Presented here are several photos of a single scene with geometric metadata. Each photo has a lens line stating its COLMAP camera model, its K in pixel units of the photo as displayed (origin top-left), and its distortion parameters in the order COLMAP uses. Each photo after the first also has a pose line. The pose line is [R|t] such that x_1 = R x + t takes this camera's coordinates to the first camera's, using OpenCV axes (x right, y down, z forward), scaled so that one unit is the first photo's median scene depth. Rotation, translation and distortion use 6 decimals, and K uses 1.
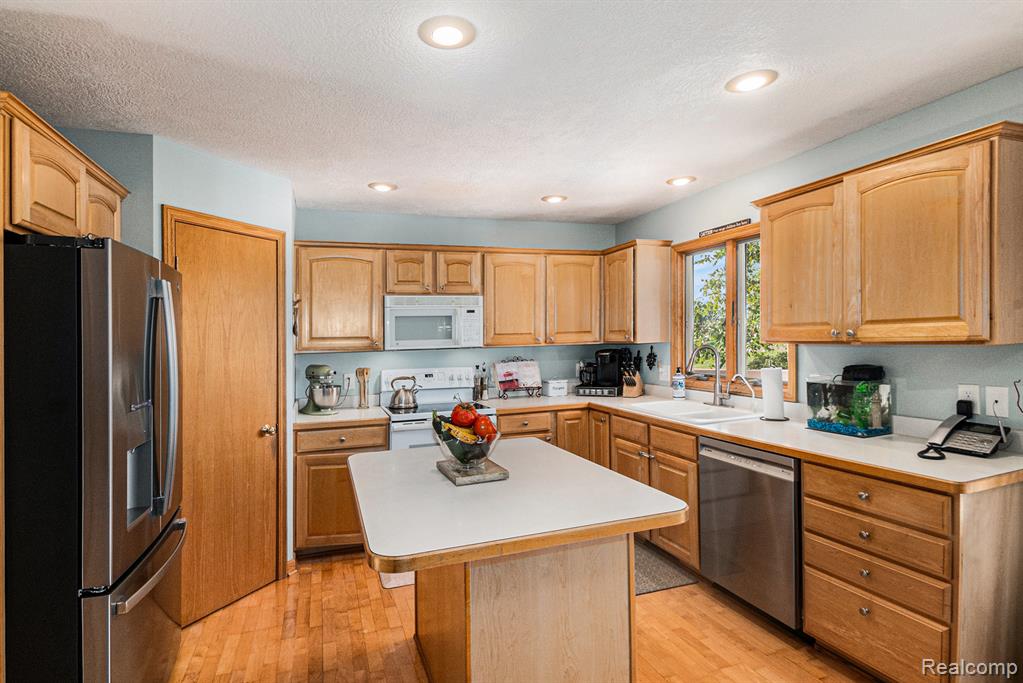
lens RADIAL K [[526.0, 0, 483.6], [0, 526.0, 342.8], [0, 0, 1]] dist [-0.000458, -0.000325]
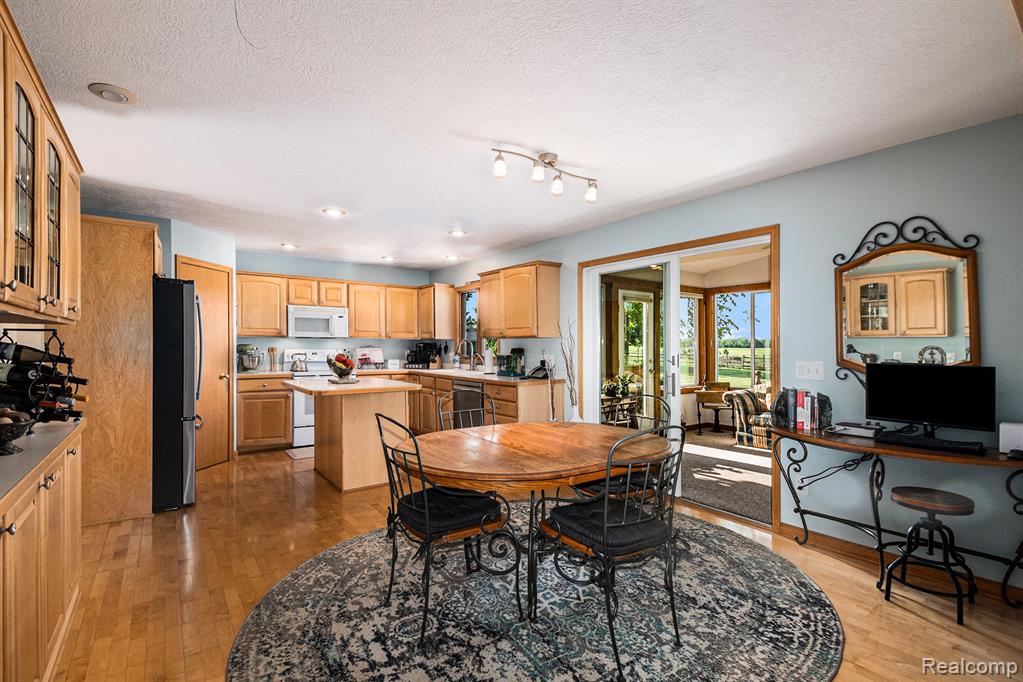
lens RADIAL K [[462.2, 0, 511.5], [0, 462.2, 390.1], [0, 0, 1]] dist [0.010536, -0.000089]
pose [[0.942868, -0.001285, 0.333164, -0.001898], [-0.027495, 0.996281, 0.081654, 0.042990], [-0.332030, -0.086149, 0.939327, -0.688843]]
